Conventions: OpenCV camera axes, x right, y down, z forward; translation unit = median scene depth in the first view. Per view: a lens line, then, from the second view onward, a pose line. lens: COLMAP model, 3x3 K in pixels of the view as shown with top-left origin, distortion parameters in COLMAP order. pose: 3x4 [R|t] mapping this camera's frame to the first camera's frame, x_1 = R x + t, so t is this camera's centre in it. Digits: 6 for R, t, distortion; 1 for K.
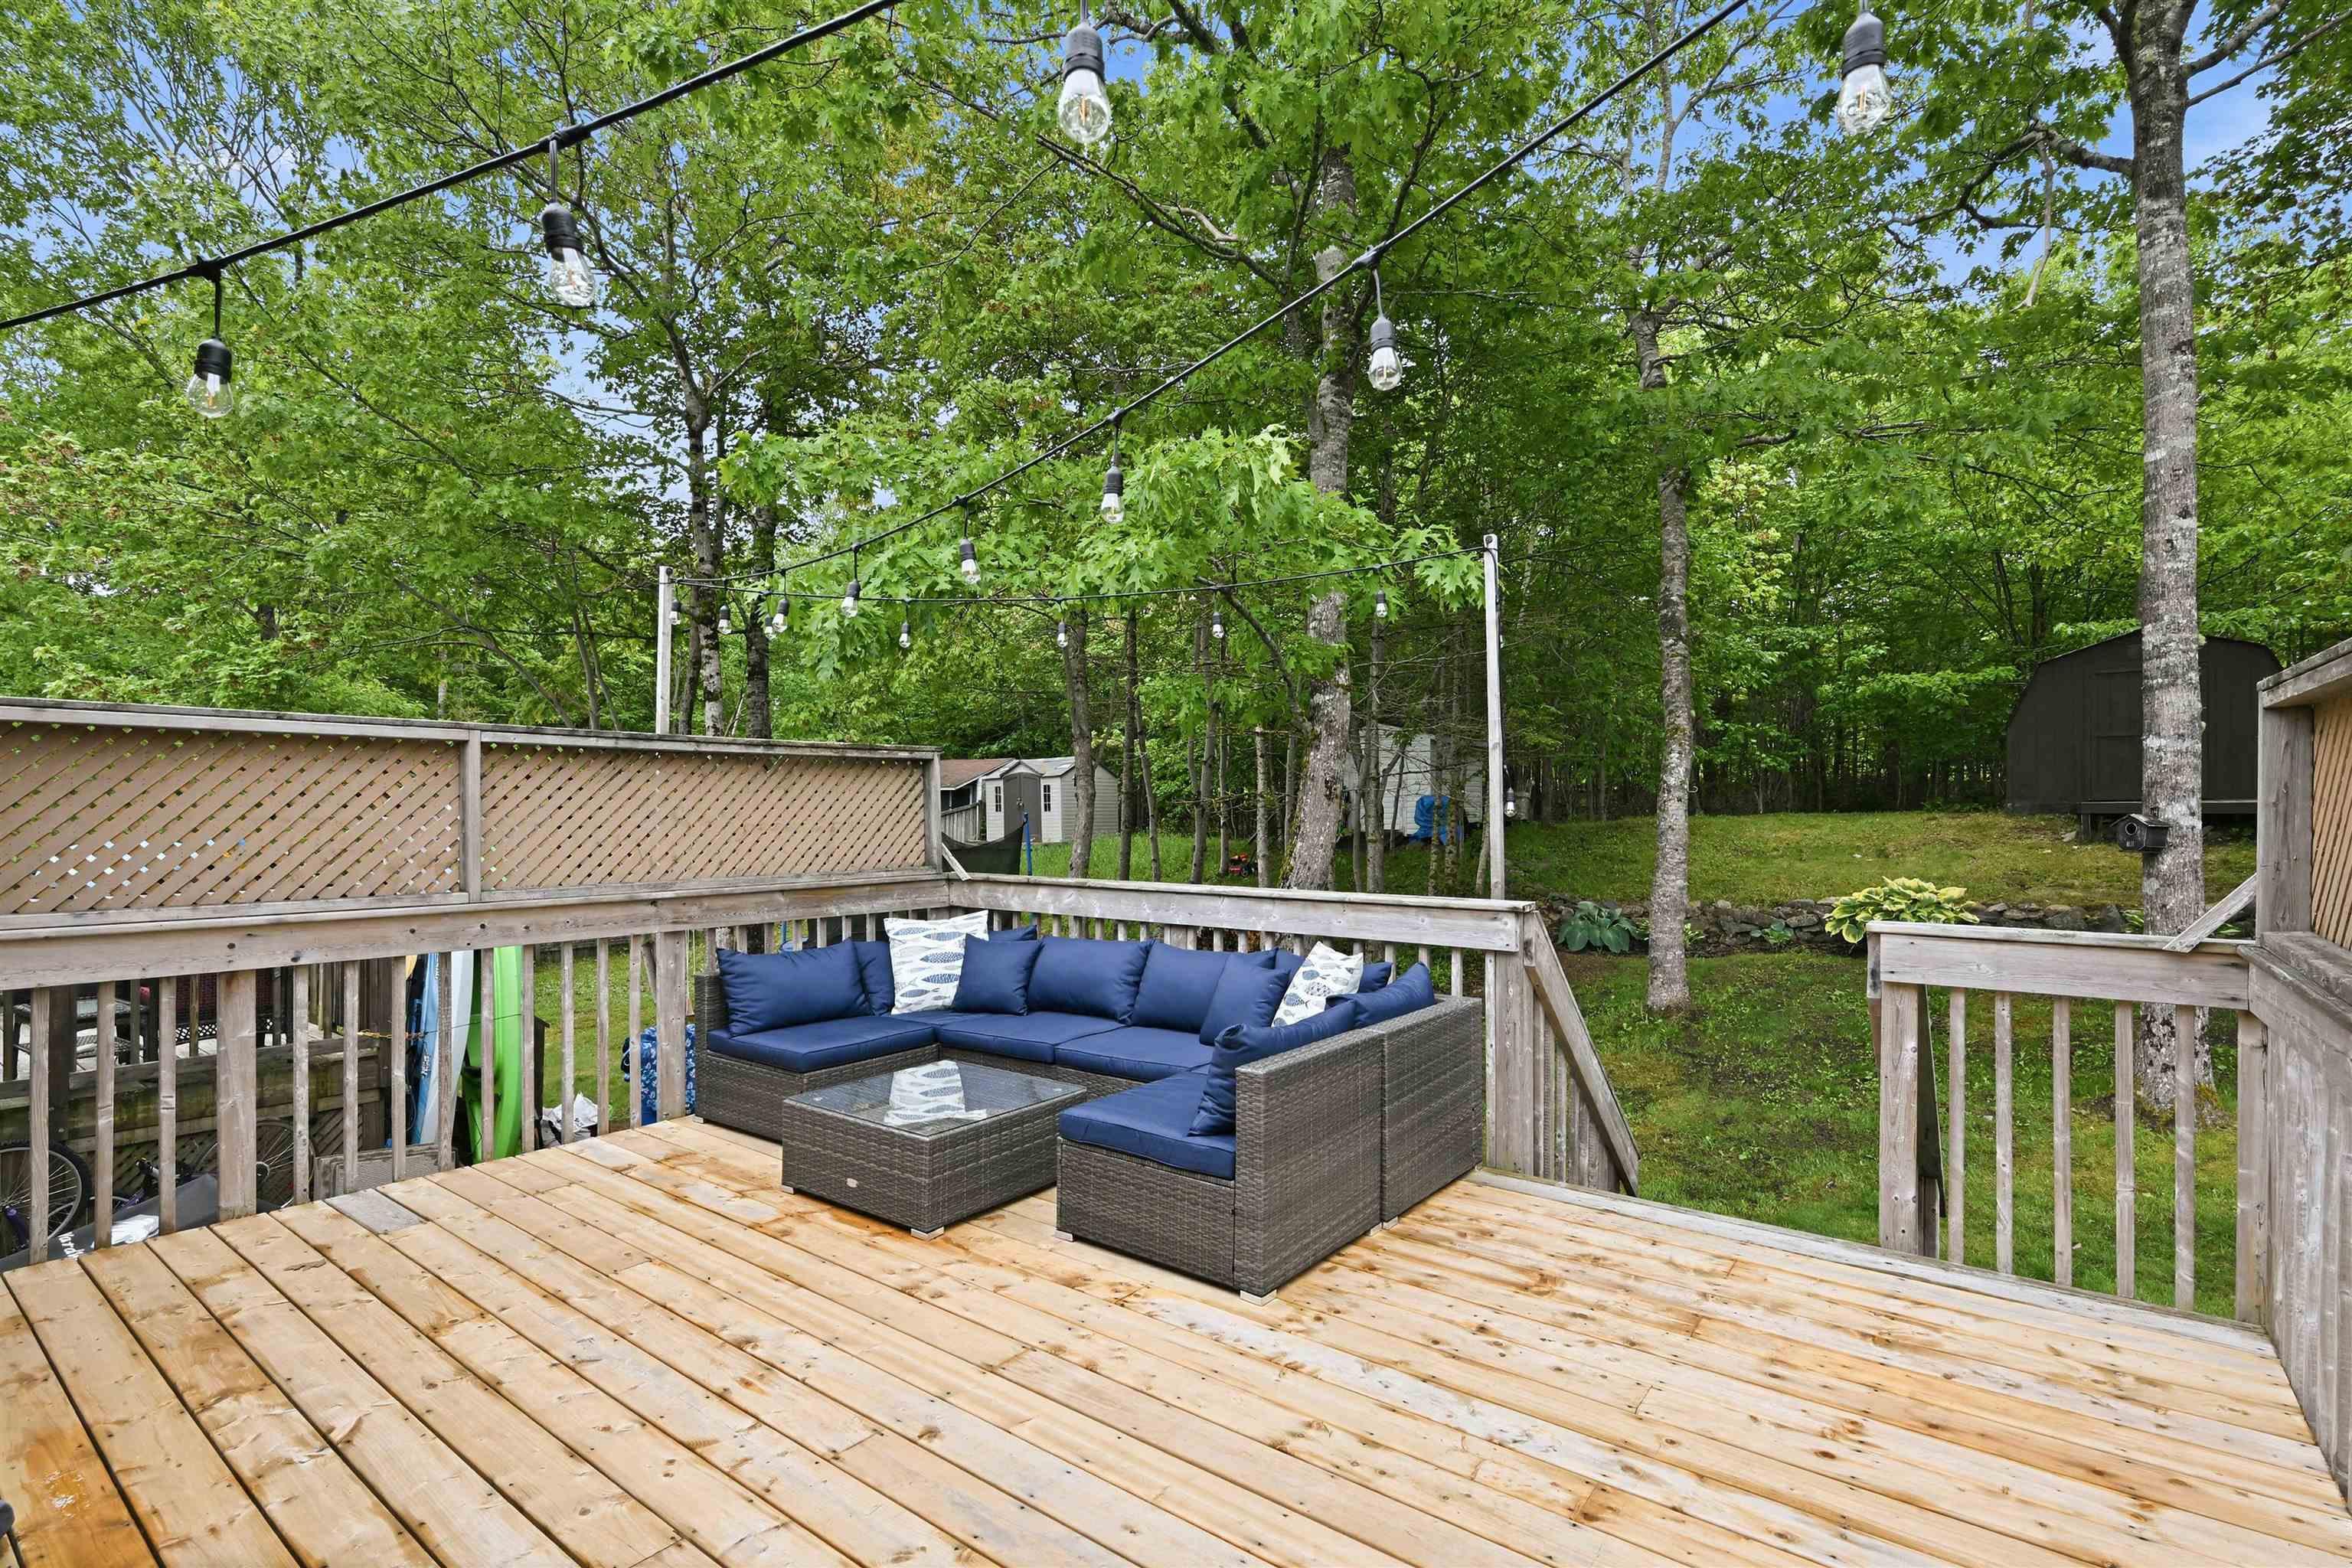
lens RADIAL K [[1093.2, 0, 1182.5], [0, 1093.2, 810.1], [0, 0, 1]] dist [0.000468, 0.000432]
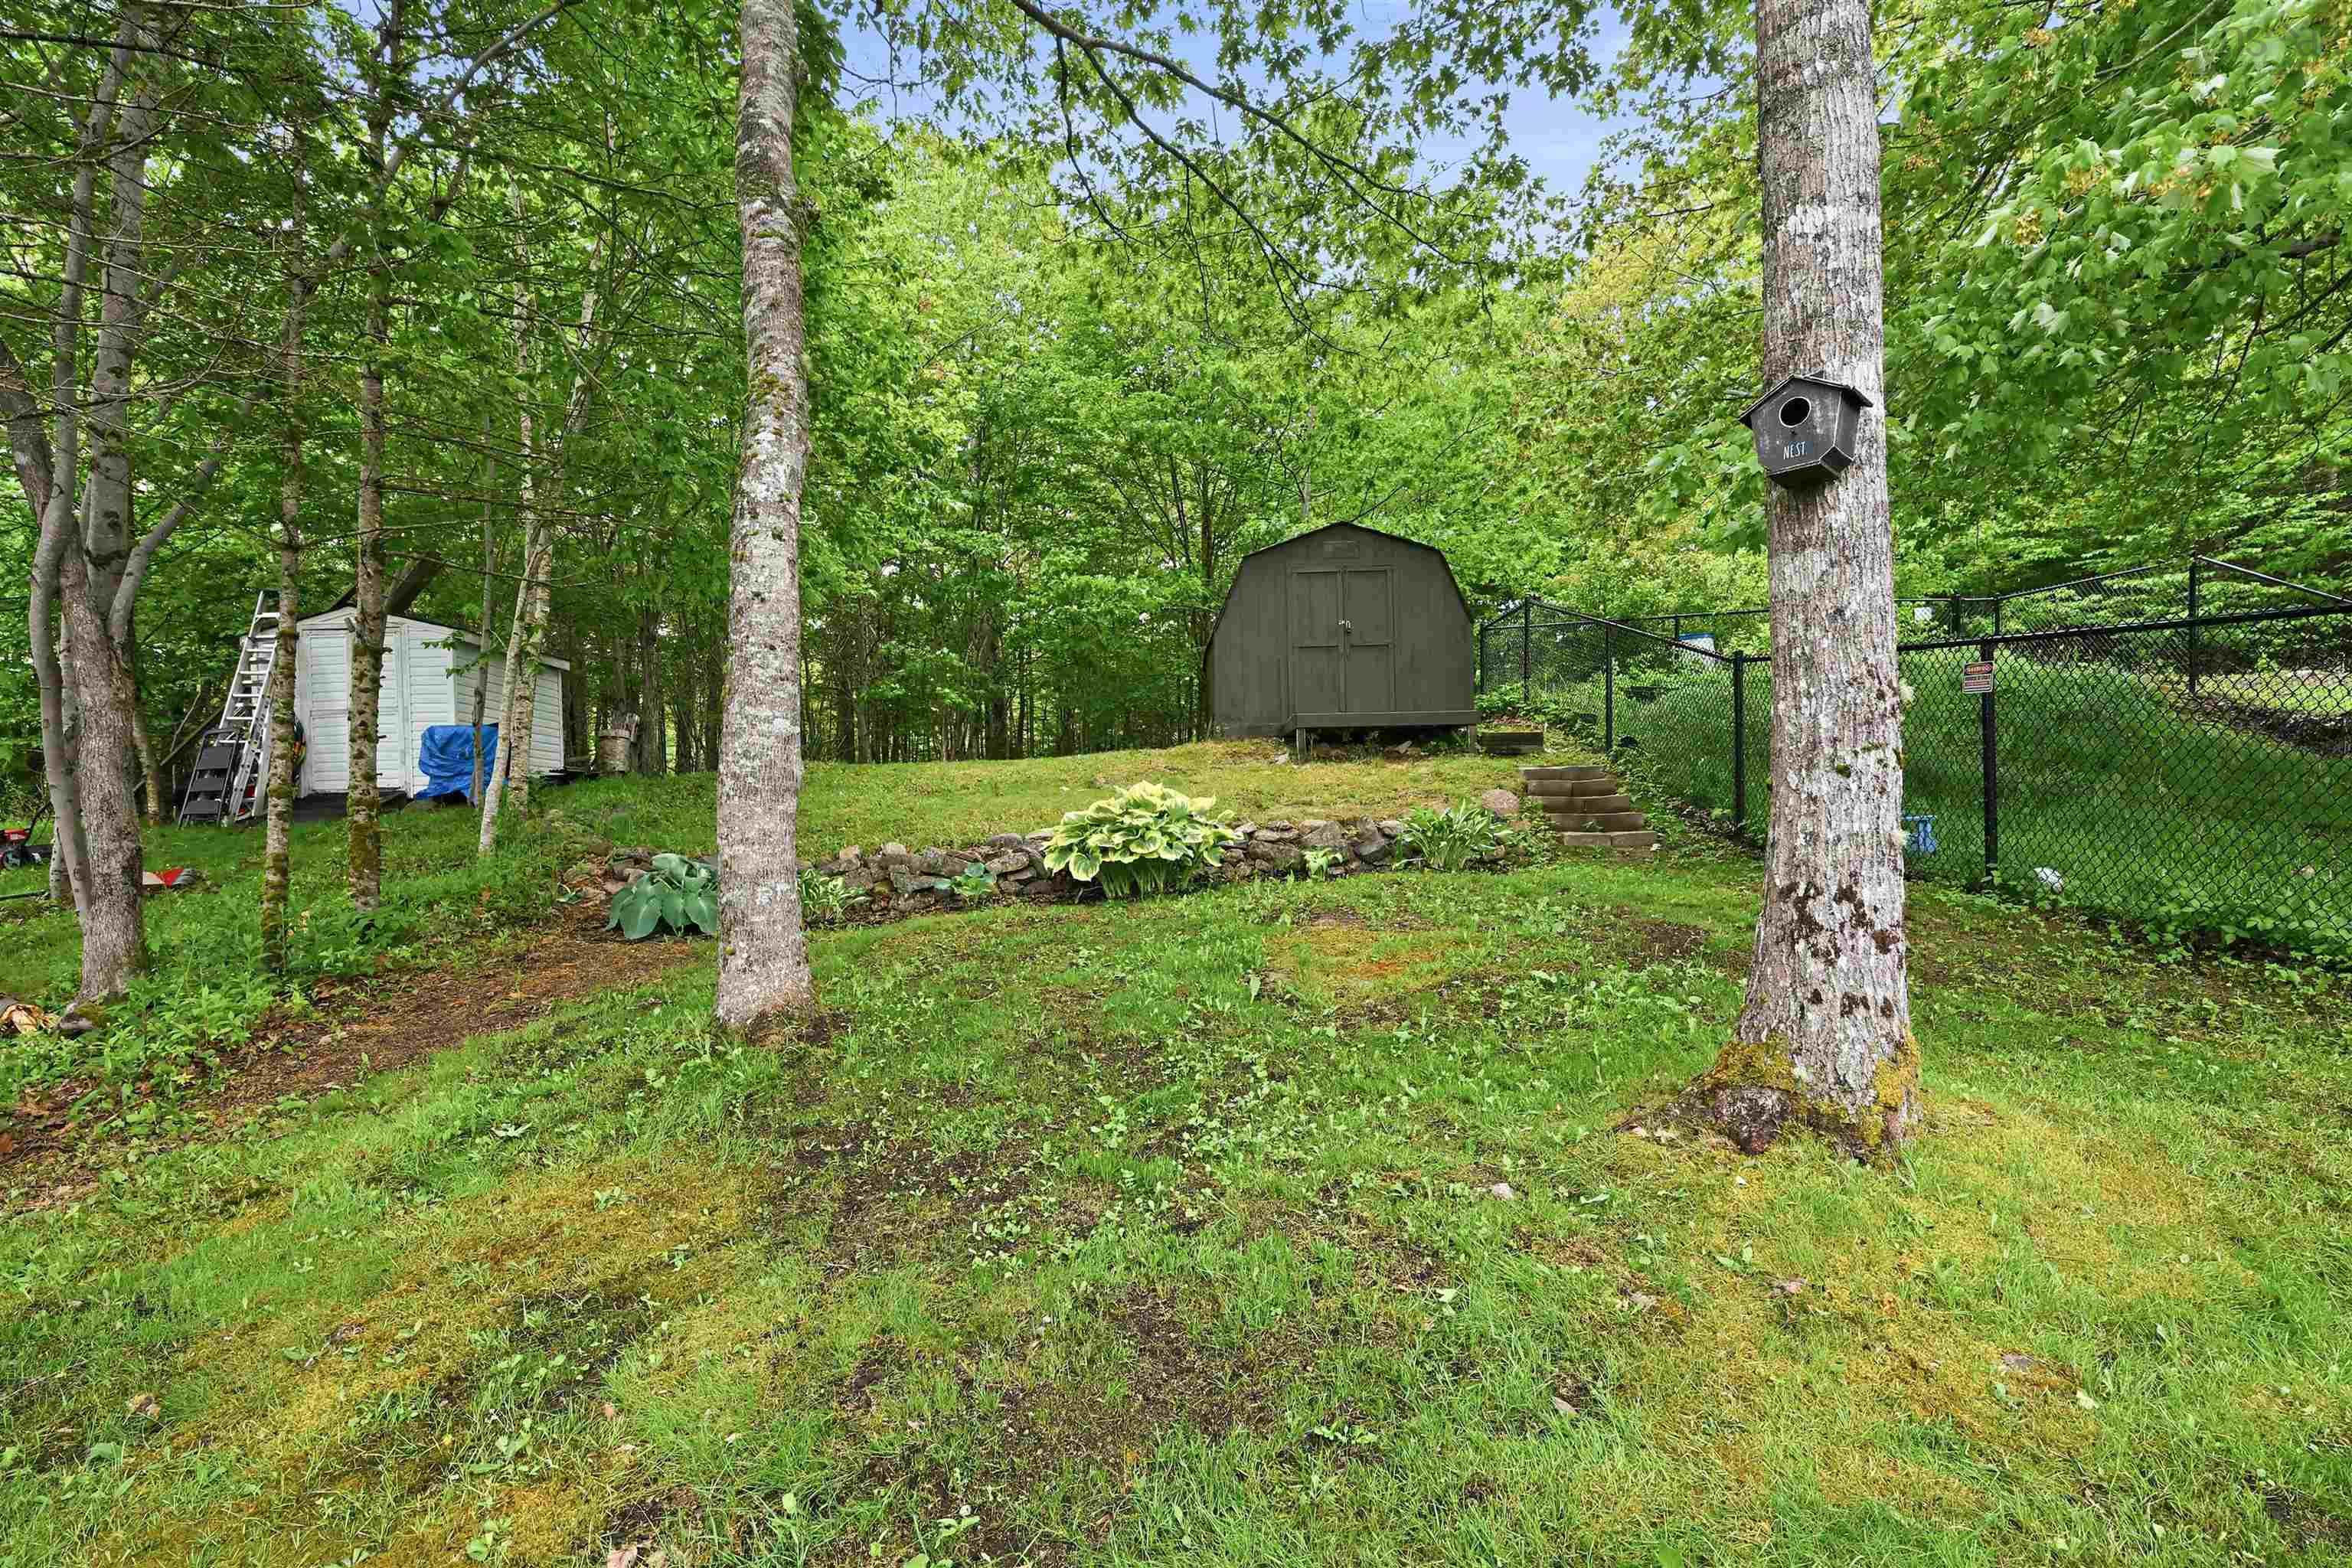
lens RADIAL K [[1148.4, 0, 1186.1], [0, 1148.4, 846.4], [0, 0, 1]] dist [0.000168, 0.000126]
pose [[0.768094, -0.022628, 0.639937, 0.429257], [0.017273, 0.999744, 0.014618, 0.165070], [-0.640104, -0.000174, 0.768288, 0.824154]]
